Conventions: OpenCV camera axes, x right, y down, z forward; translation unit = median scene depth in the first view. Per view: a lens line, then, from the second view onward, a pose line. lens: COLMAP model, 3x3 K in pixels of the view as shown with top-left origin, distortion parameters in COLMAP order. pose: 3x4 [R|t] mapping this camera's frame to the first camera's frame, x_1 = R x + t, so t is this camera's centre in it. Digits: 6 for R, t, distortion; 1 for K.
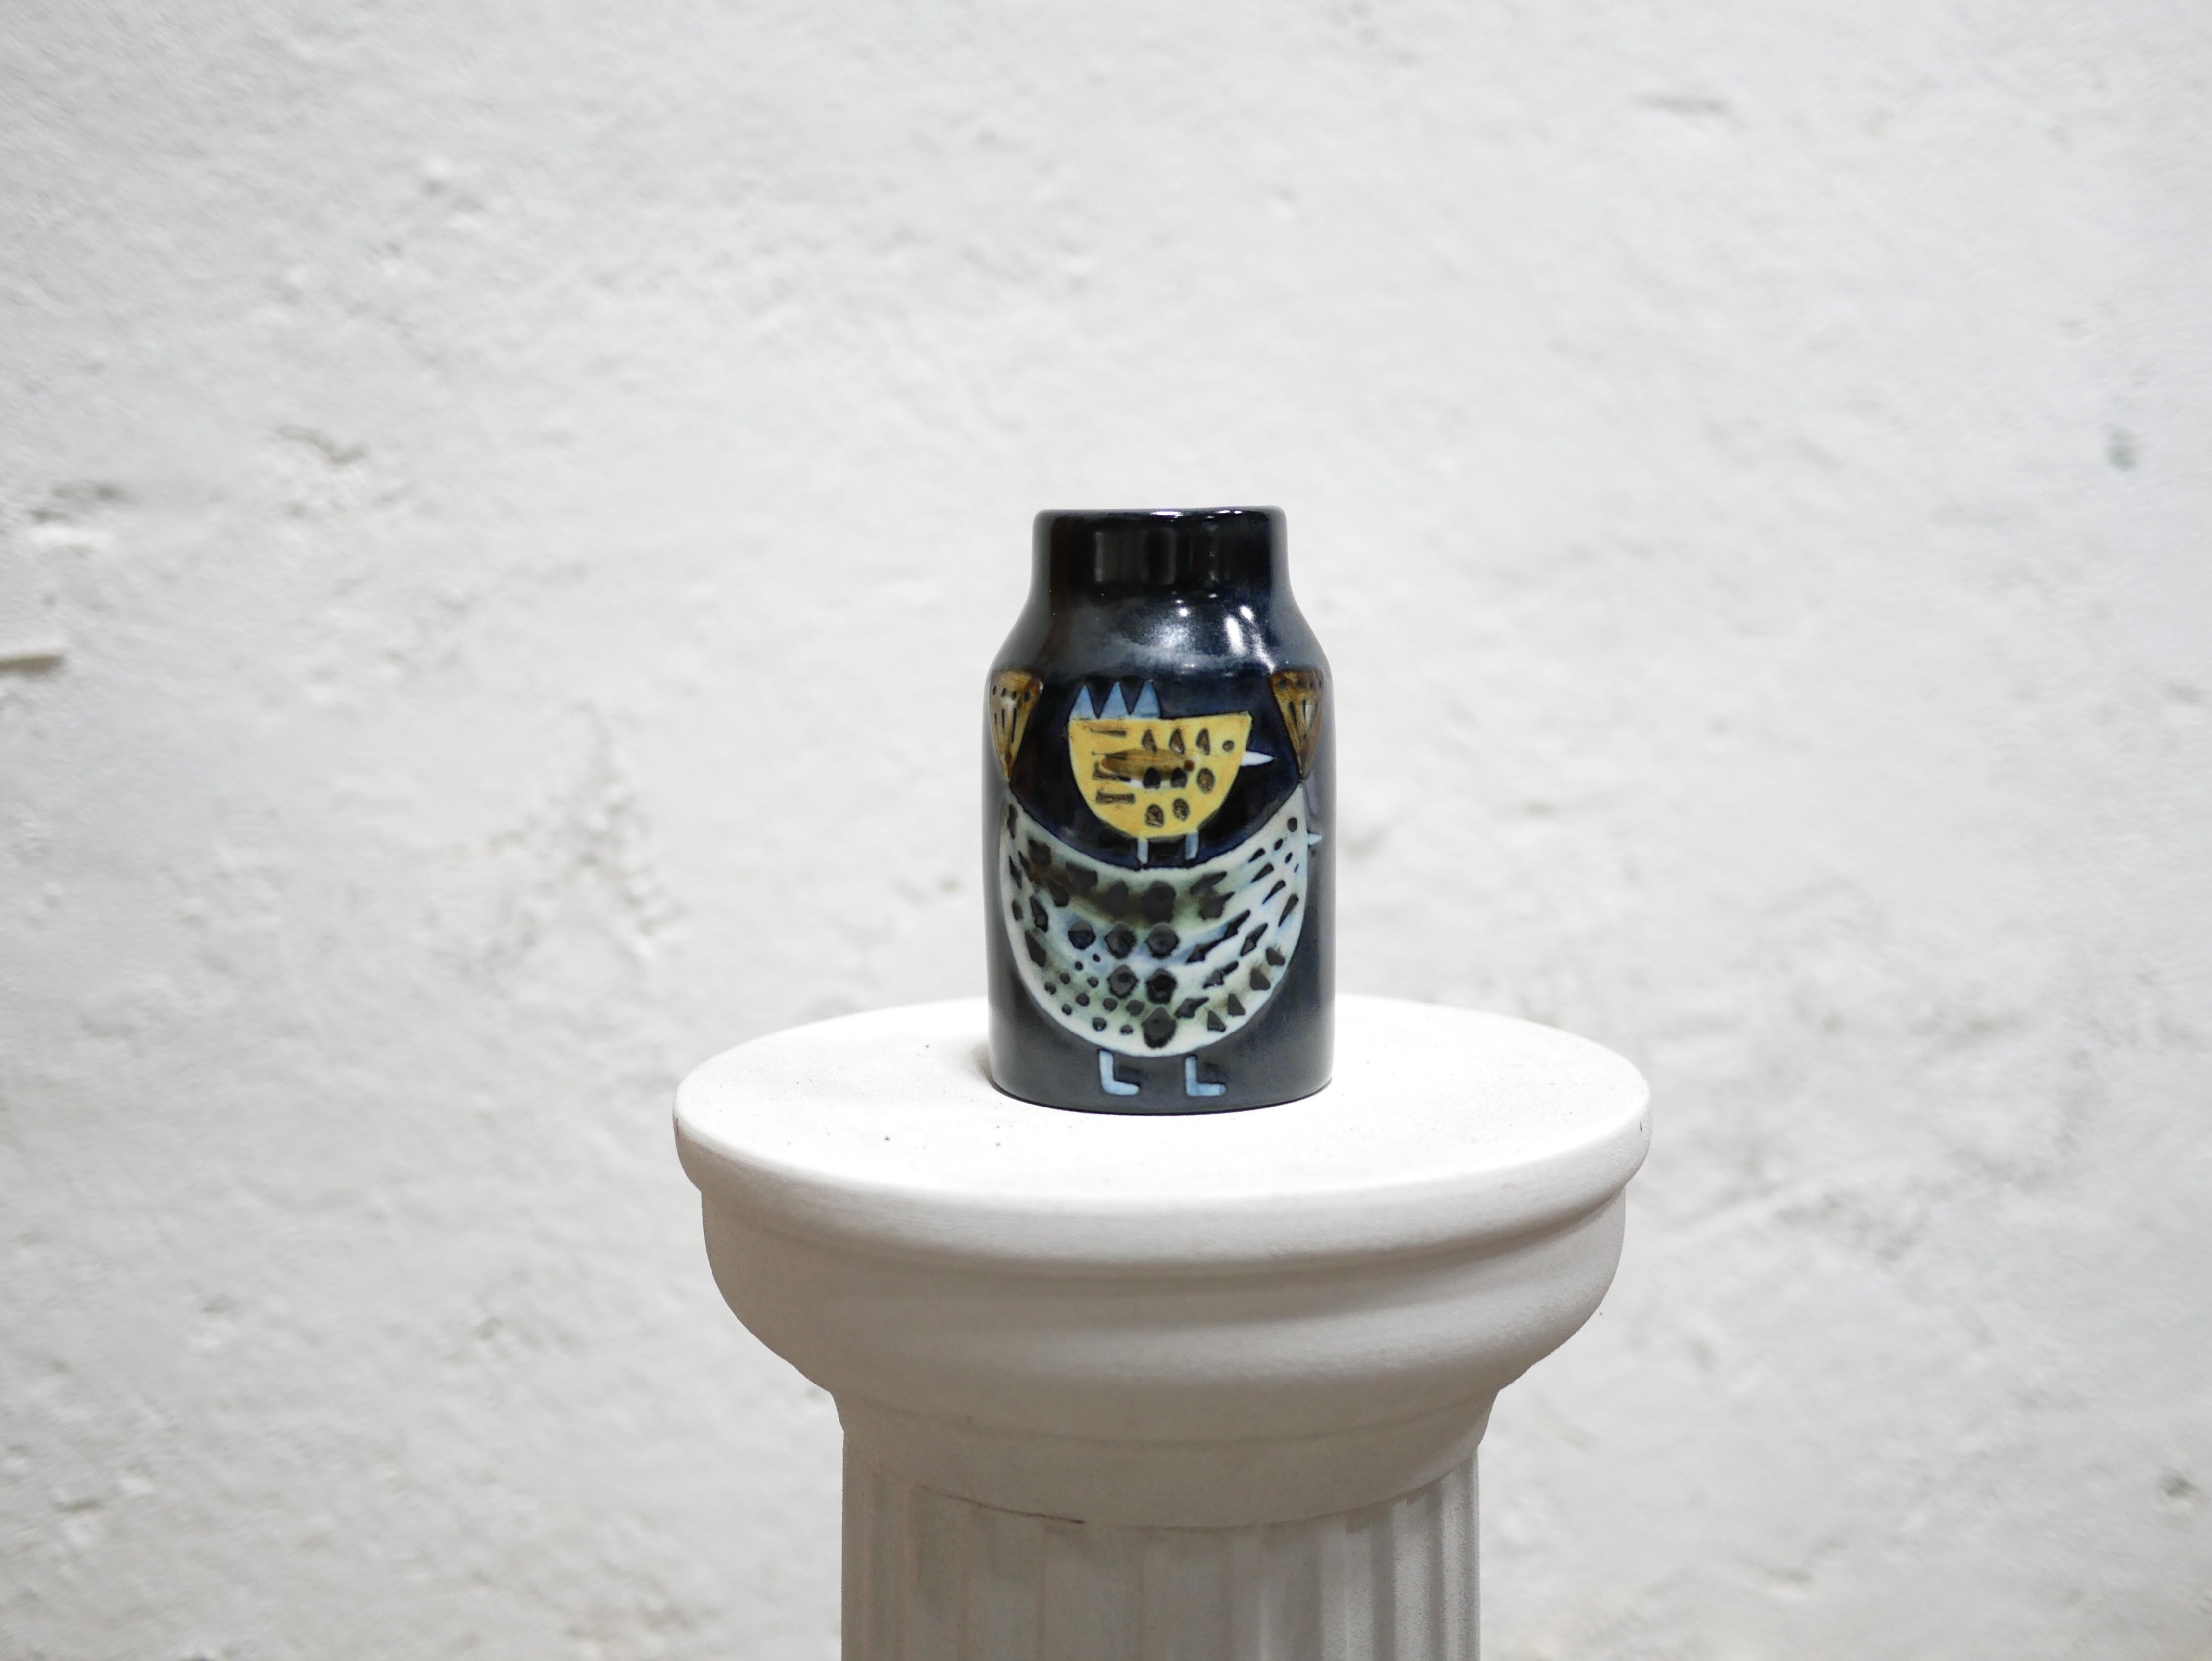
lens RADIAL K [[2520.5, 0, 1102.7], [0, 2520.5, 819.8], [0, 0, 1]] dist [-0.014611, 0.000000]
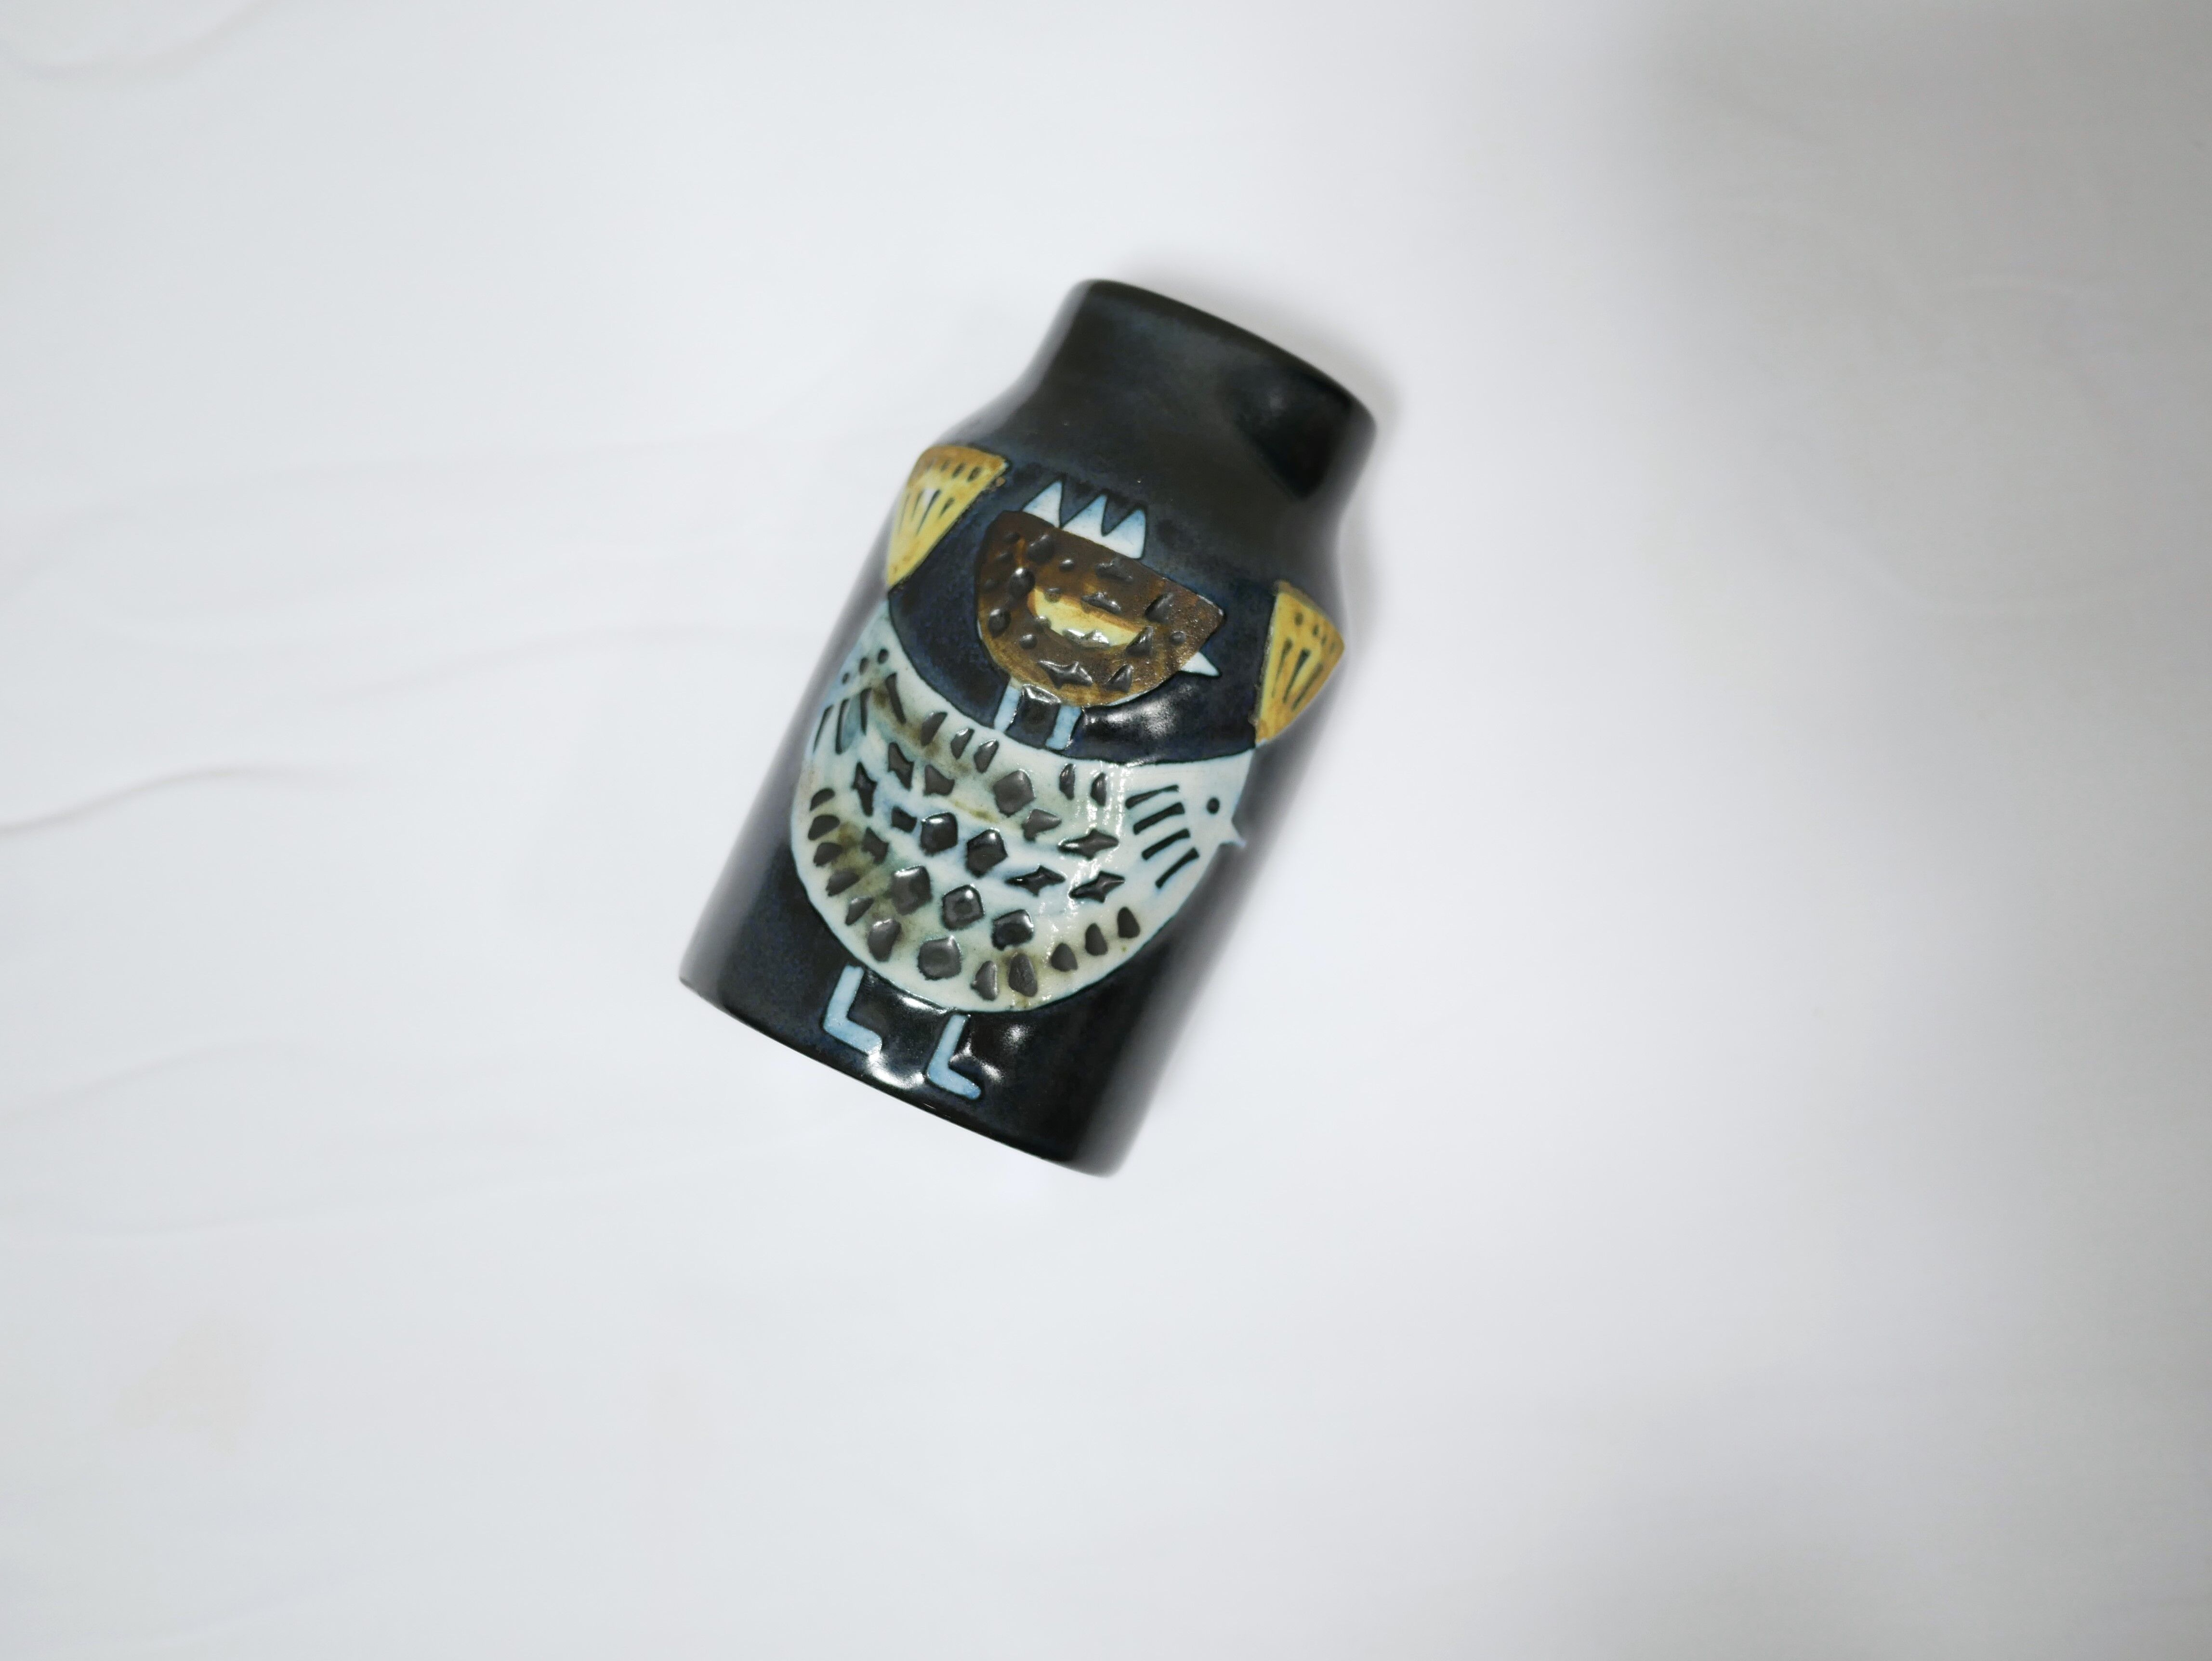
lens RADIAL K [[2485.1, 0, 1046.5], [0, 2485.1, 842.2], [0, 0, 1]] dist [-0.017130, 0.000000]
pose [[0.898594, 0.416548, -0.137898, 0.071987], [-0.434779, 0.887631, -0.151914, 0.074400], [0.059123, 0.196464, 0.978727, 0.166990]]
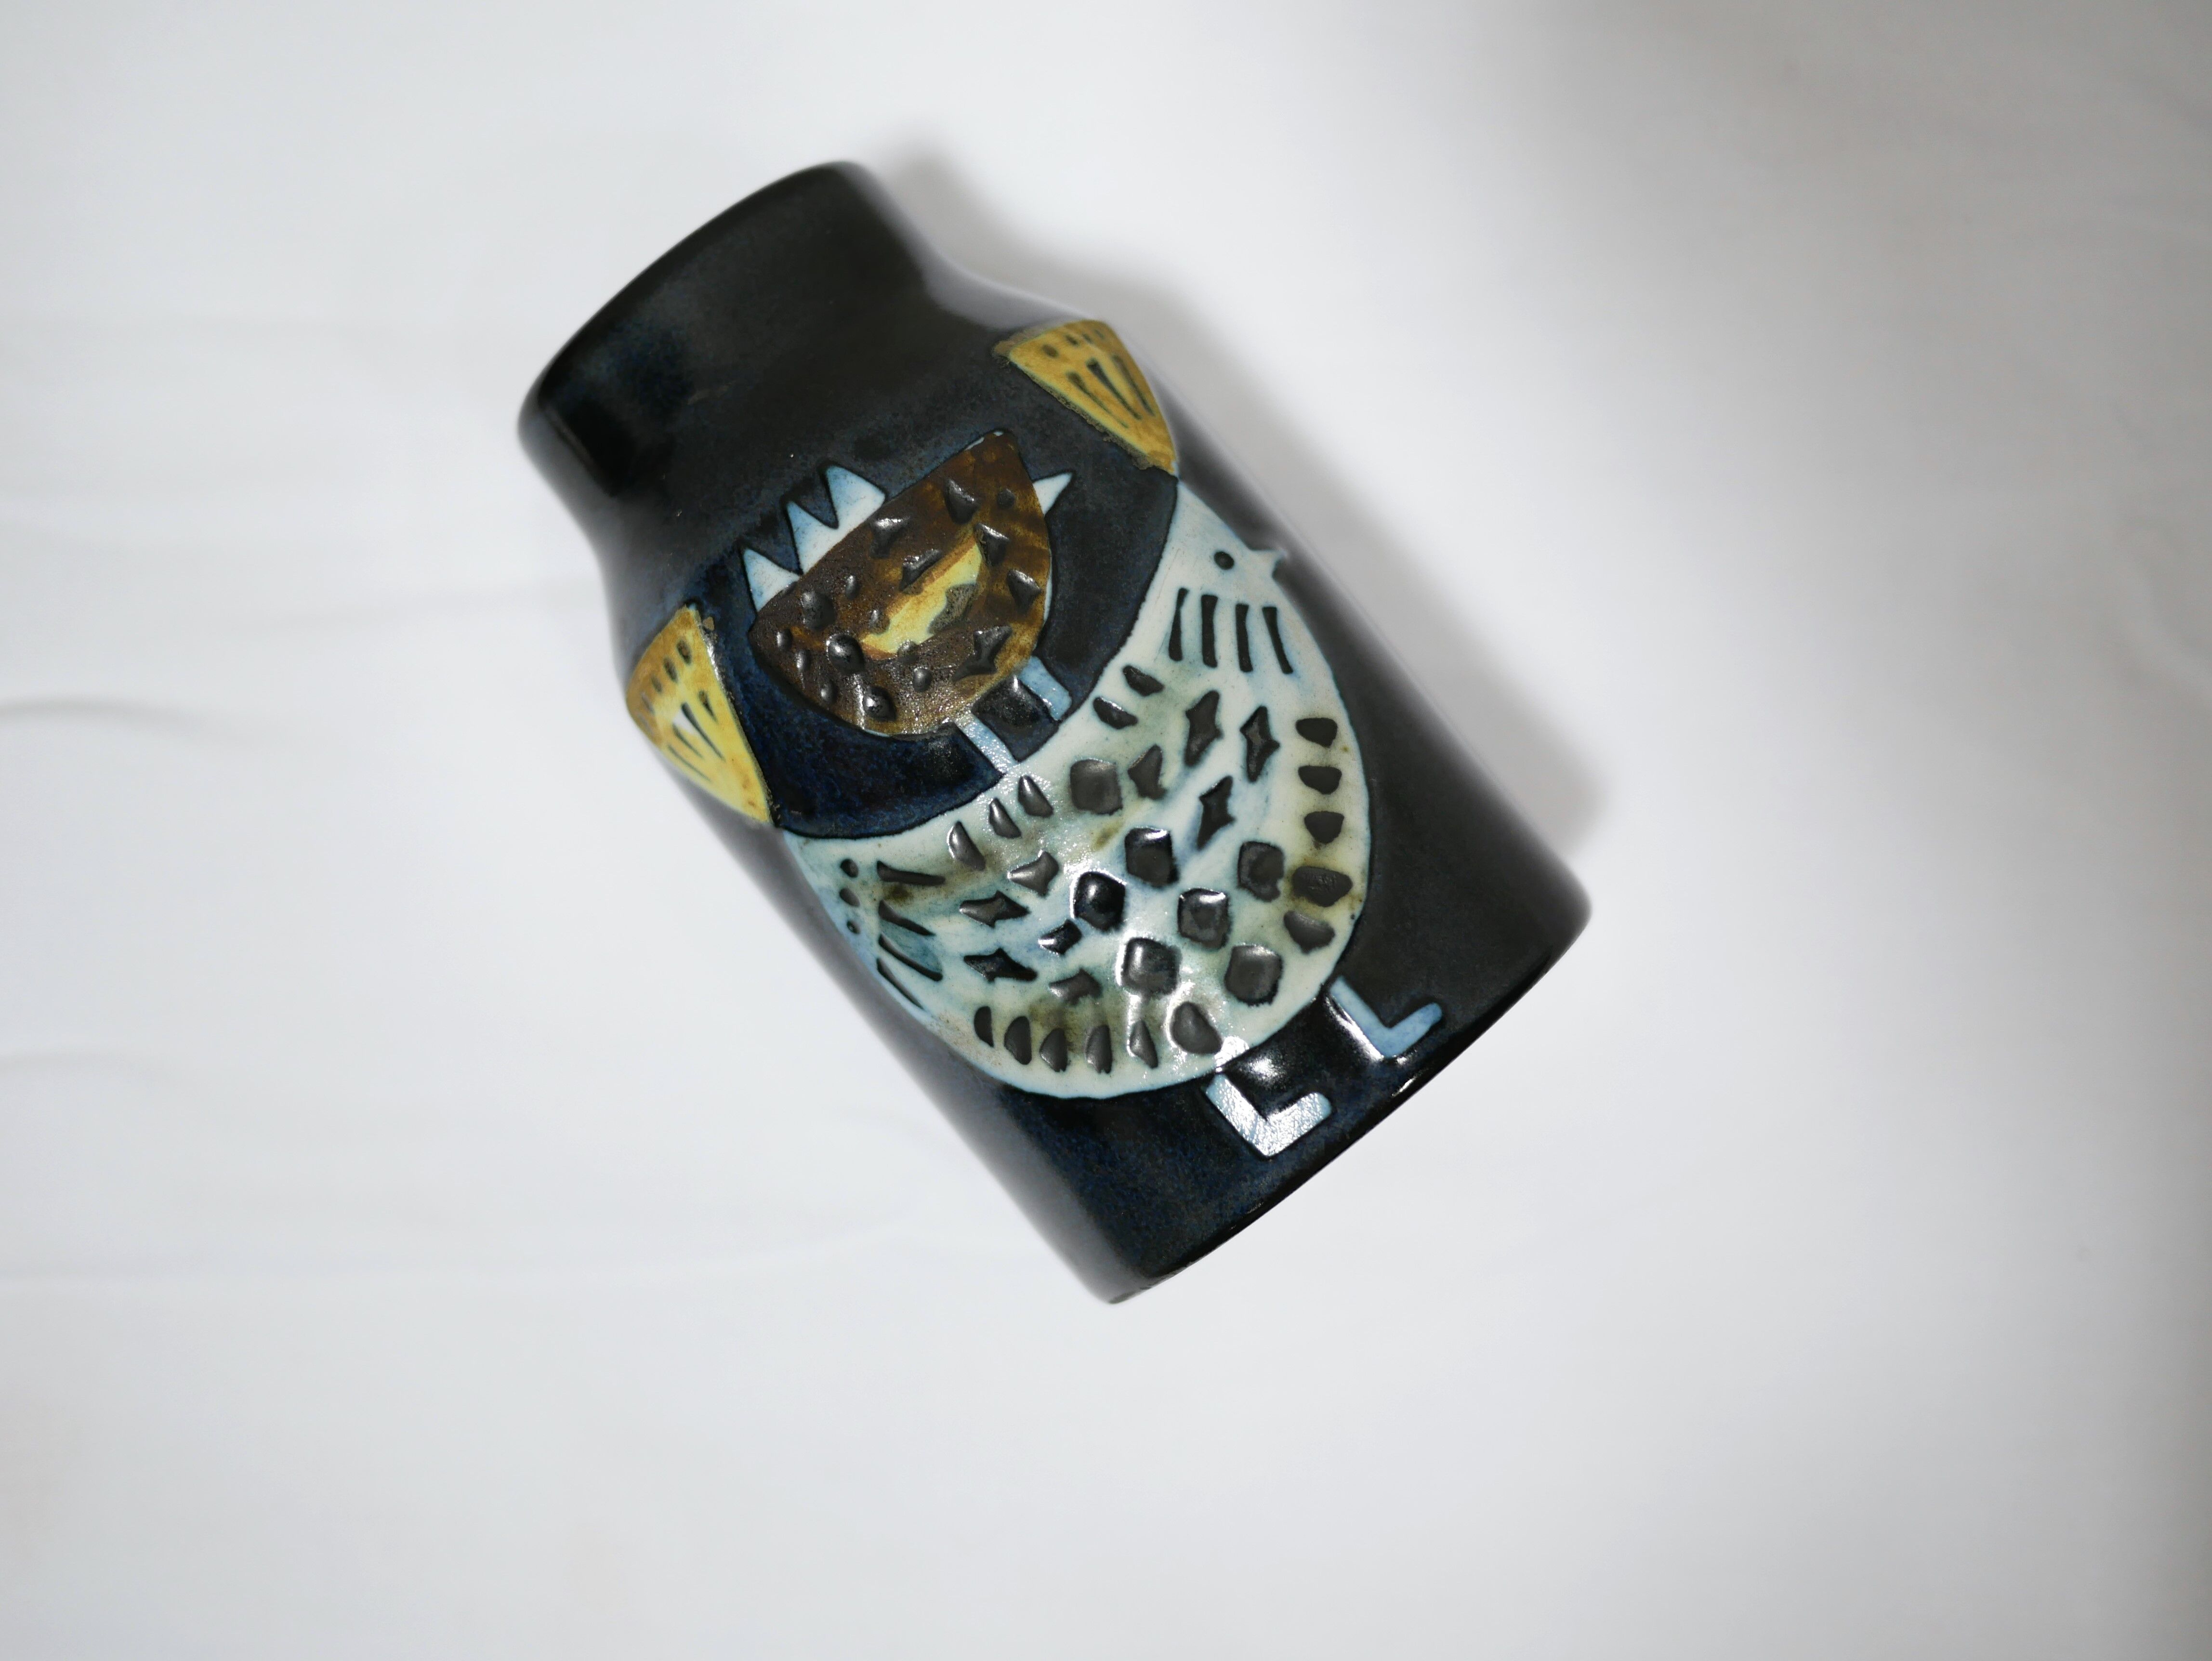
lens RADIAL K [[2485.1, 0, 1103.8], [0, 2485.1, 843.3], [0, 0, 1]] dist [-0.017130, 0.000000]
pose [[0.773068, -0.626835, -0.097182, 0.038839], [0.610761, 0.776933, -0.152792, 0.061857], [0.171279, 0.058764, 0.983468, 0.252917]]
